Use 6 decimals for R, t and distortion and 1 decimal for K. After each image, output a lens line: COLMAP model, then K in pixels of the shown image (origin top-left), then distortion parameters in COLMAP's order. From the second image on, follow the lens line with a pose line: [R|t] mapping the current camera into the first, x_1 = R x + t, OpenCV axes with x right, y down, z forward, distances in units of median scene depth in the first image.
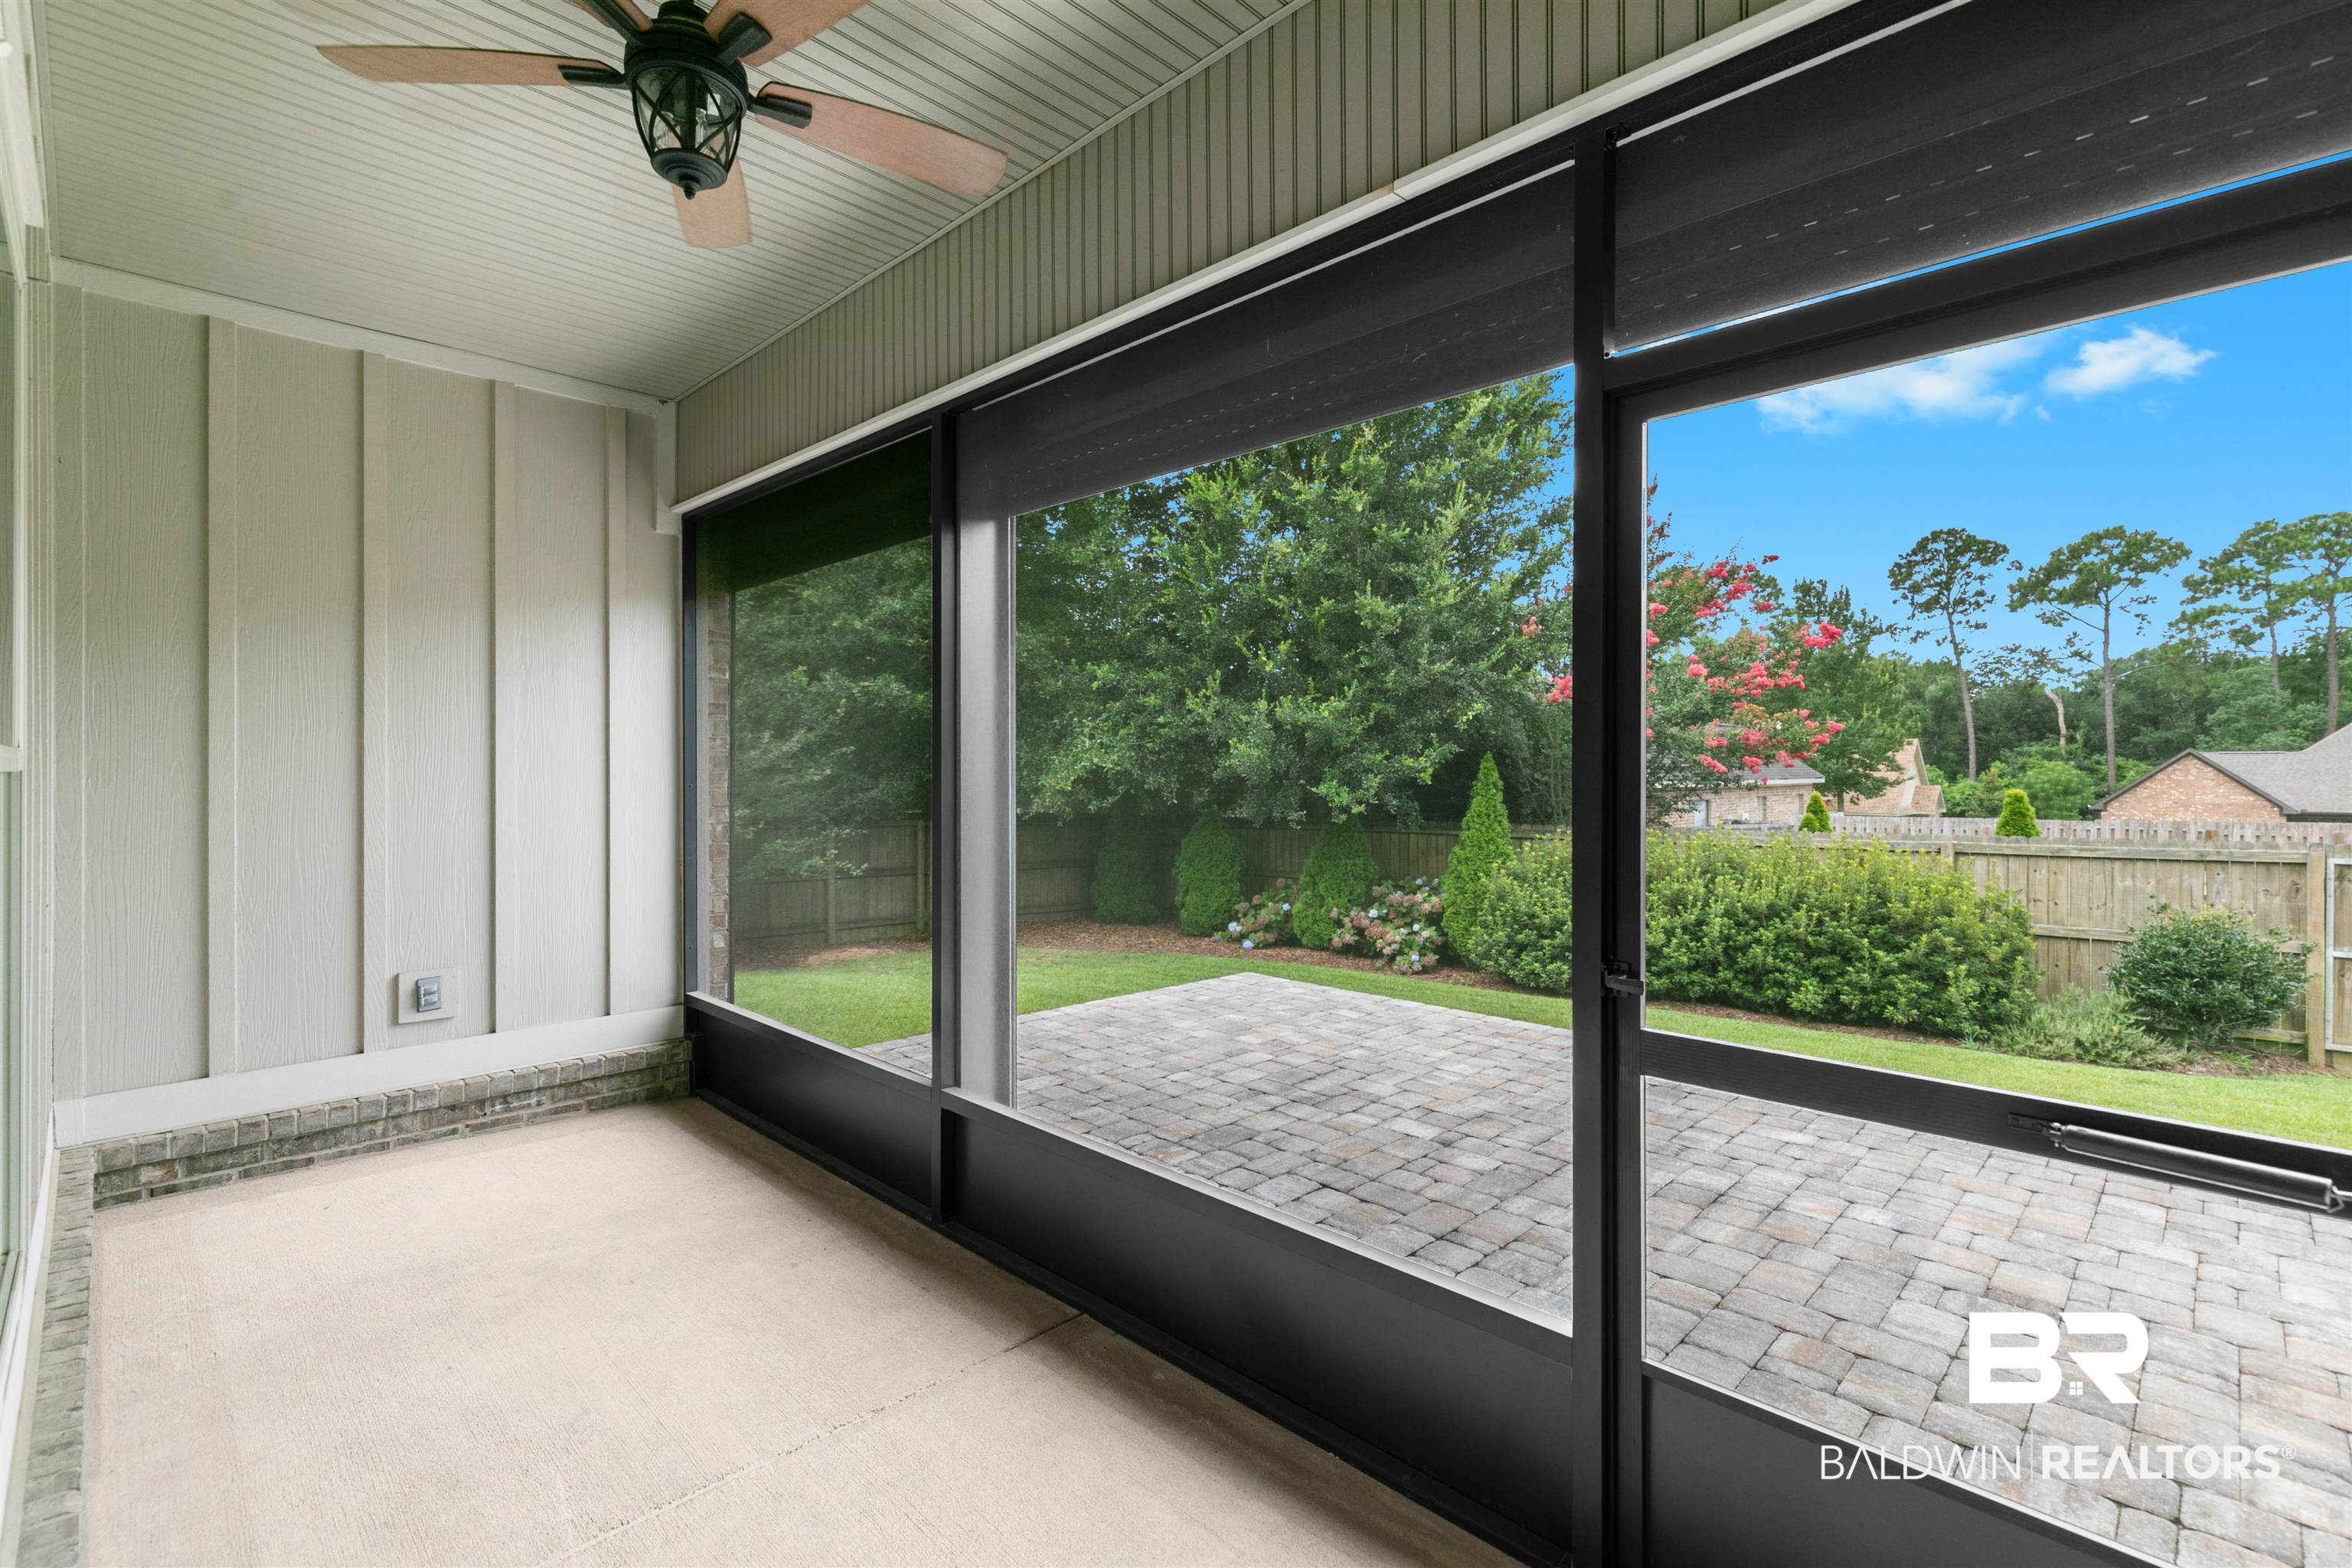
lens RADIAL K [[1068.5, 0, 1174.7], [0, 1068.5, 768.7], [0, 0, 1]] dist [0.007498, -0.000221]
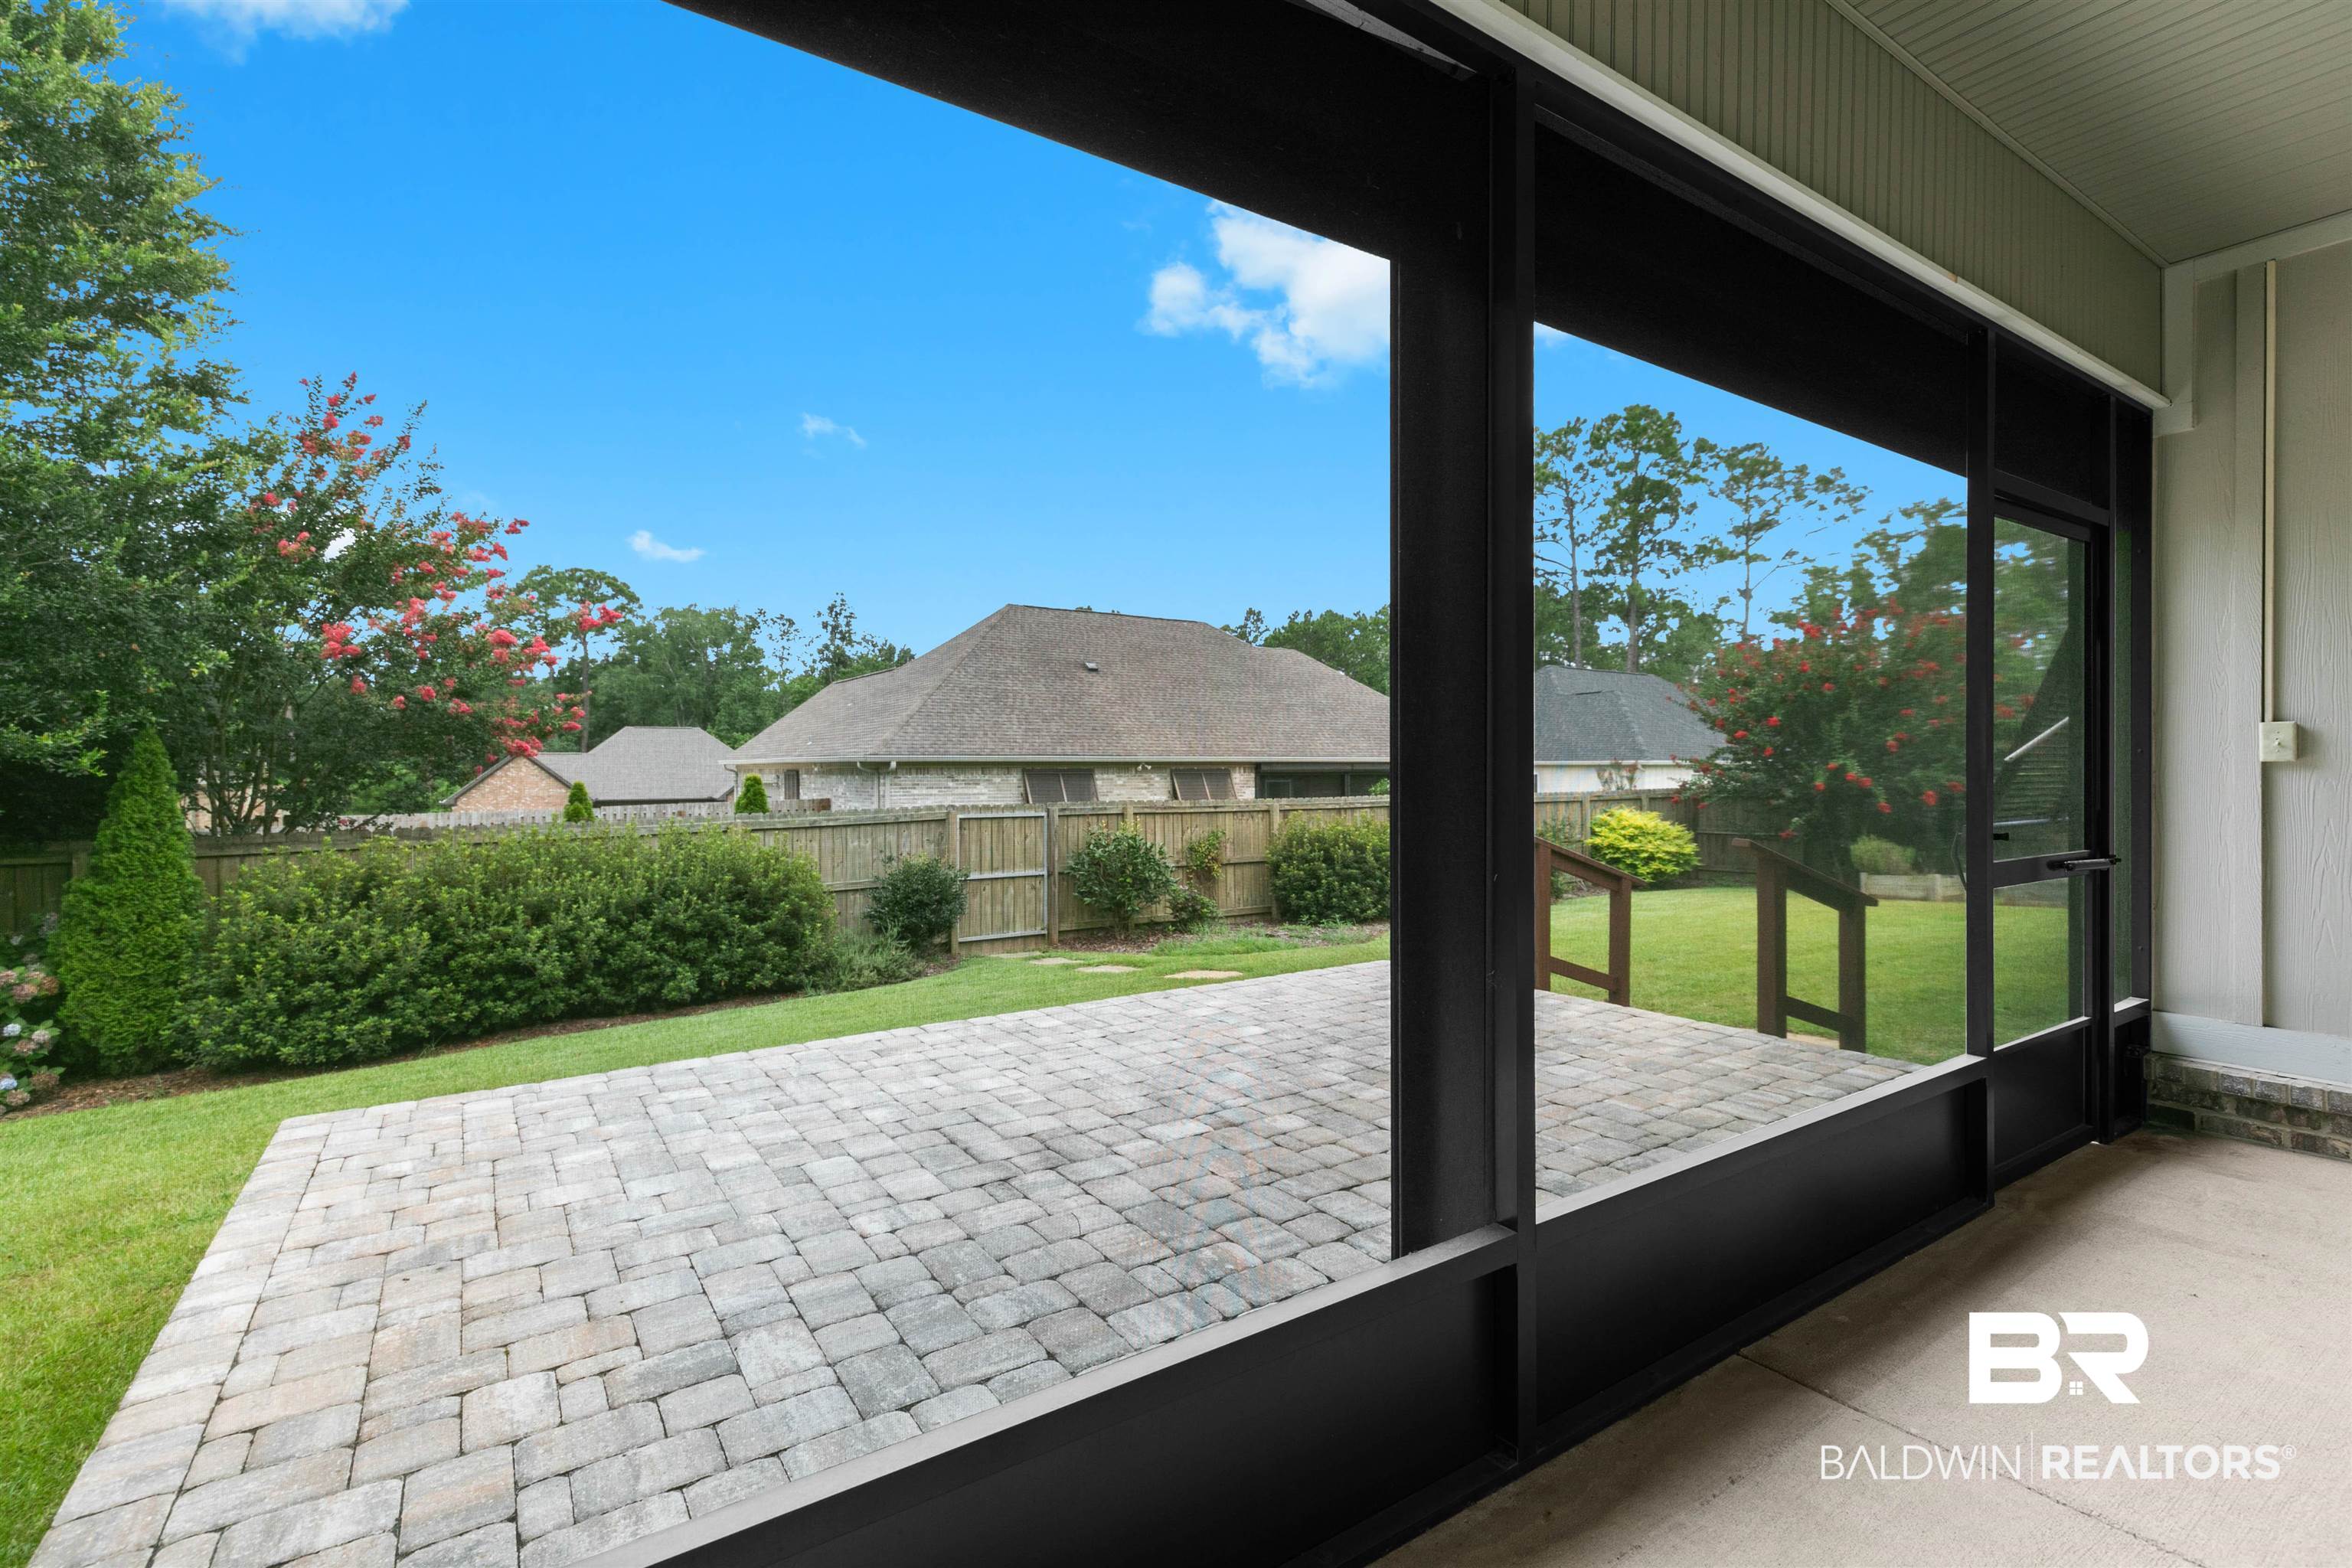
lens RADIAL K [[1068.5, 0, 1178.0], [0, 1068.5, 776.9], [0, 0, 1]] dist [0.007498, -0.000221]
pose [[0.187644, -0.009964, 0.982187, -0.623332], [0.004856, 0.999946, 0.009216, 0.035648], [-0.982225, 0.003040, 0.187683, 0.810381]]
